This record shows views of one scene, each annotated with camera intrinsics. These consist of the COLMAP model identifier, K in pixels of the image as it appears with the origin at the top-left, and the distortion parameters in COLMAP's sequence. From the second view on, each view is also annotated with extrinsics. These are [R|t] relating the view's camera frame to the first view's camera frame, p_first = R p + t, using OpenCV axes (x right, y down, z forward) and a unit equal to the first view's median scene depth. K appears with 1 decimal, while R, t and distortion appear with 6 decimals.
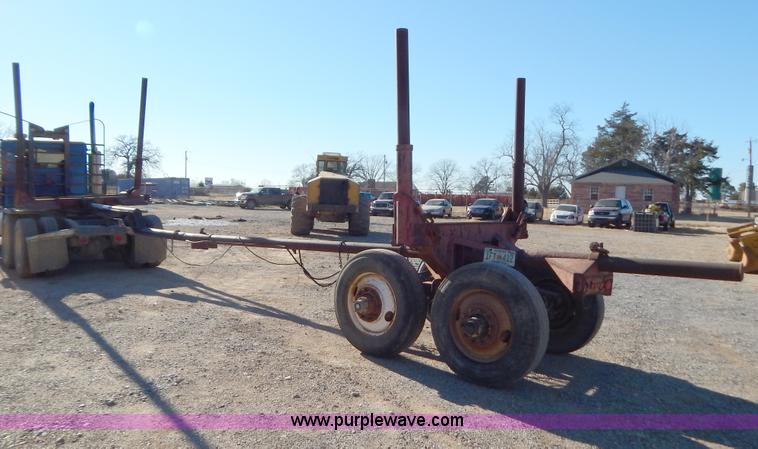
lens RADIAL K [[566.7, 0, 382.5], [0, 566.7, 216.3], [0, 0, 1]] dist [-0.005001, 0.002090]
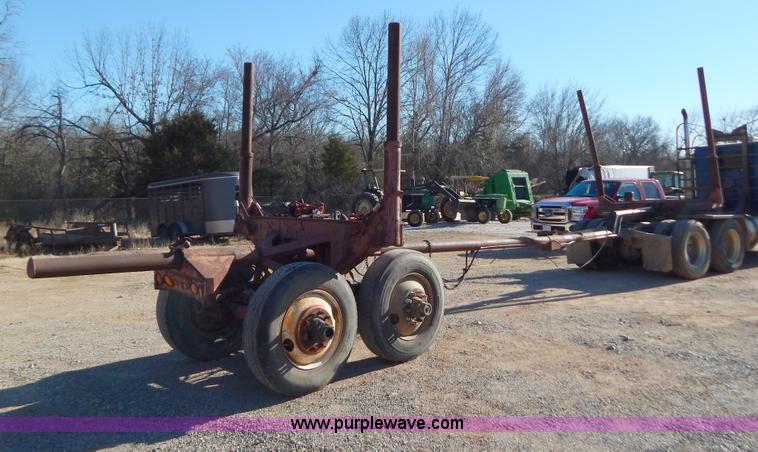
lens RADIAL K [[604.9, 0, 377.0], [0, 604.9, 178.6], [0, 0, 1]] dist [-0.033467, -0.000555]
pose [[-0.097464, -0.036082, -0.994585, 0.175548], [-0.021501, 0.999186, -0.034142, -0.003594], [0.995007, 0.018057, -0.098160, 0.186462]]
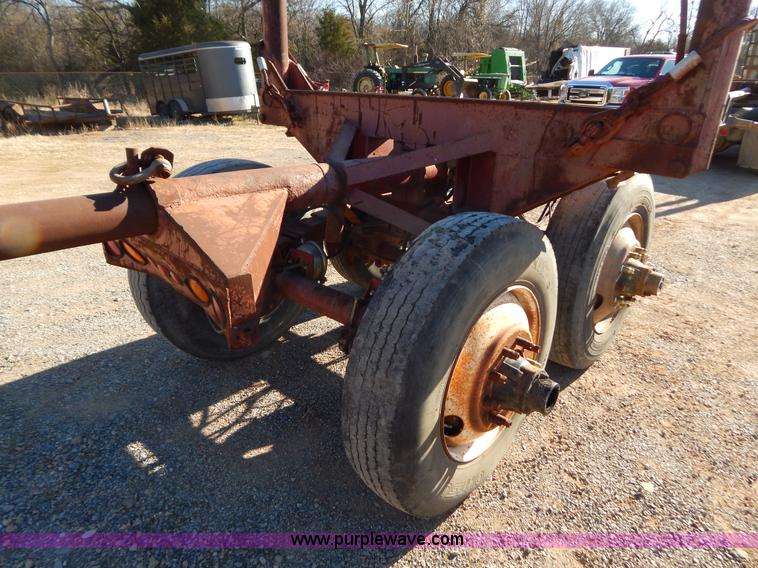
lens RADIAL K [[497.6, 0, 377.8], [0, 497.6, 278.6], [0, 0, 1]] dist [0.004554, -0.007038]
pose [[-0.059506, 0.367449, -0.928138, 0.088104], [-0.035900, 0.928396, 0.369853, 0.000121], [0.997582, 0.055329, -0.042054, 0.152112]]
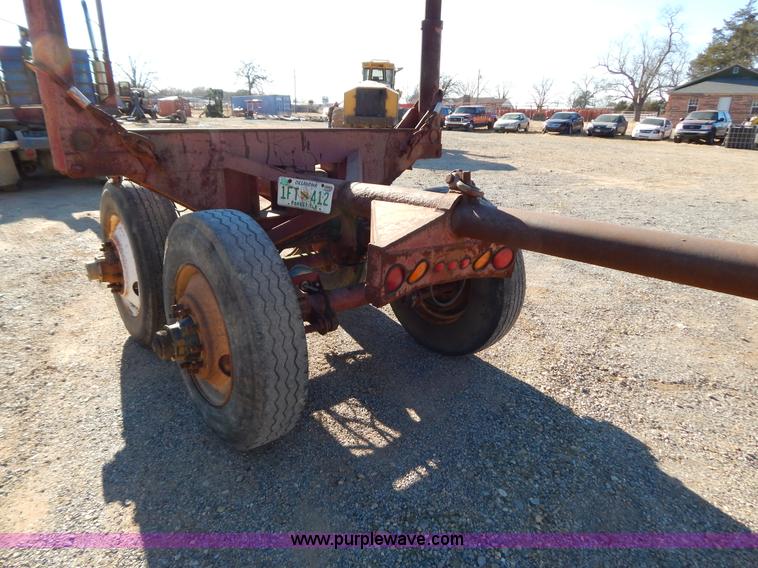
lens RADIAL K [[497.6, 0, 377.8], [0, 497.6, 278.6], [0, 0, 1]] dist [0.004554, -0.007038]
pose [[0.981312, 0.053929, -0.184709, 0.051623], [0.000418, 0.959322, 0.282313, 0.002193], [0.192421, -0.277115, 0.941372, 0.078806]]
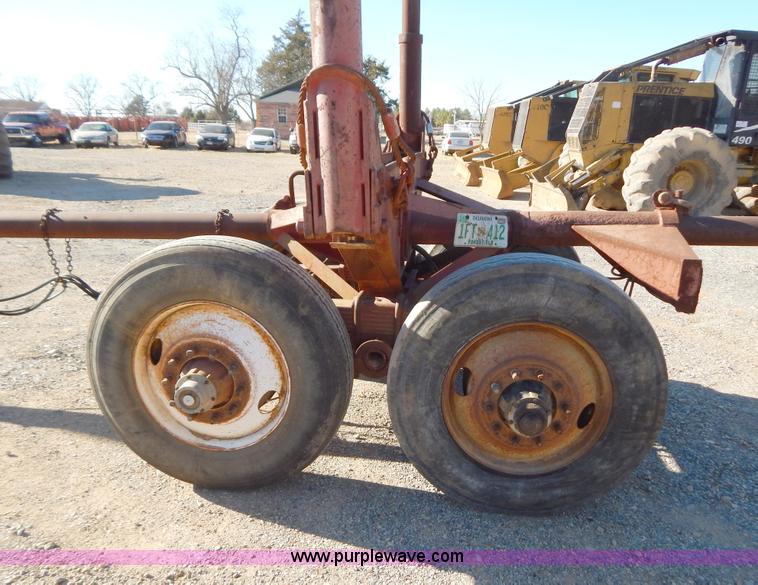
lens RADIAL K [[584.8, 0, 409.3], [0, 584.8, 326.8], [0, 0, 1]] dist [-0.003239, 0.000707]
pose [[0.833330, -0.184152, 0.521200, -0.016270], [0.019079, 0.951897, 0.305822, -0.000391], [-0.552447, -0.244907, 0.796758, 0.088743]]
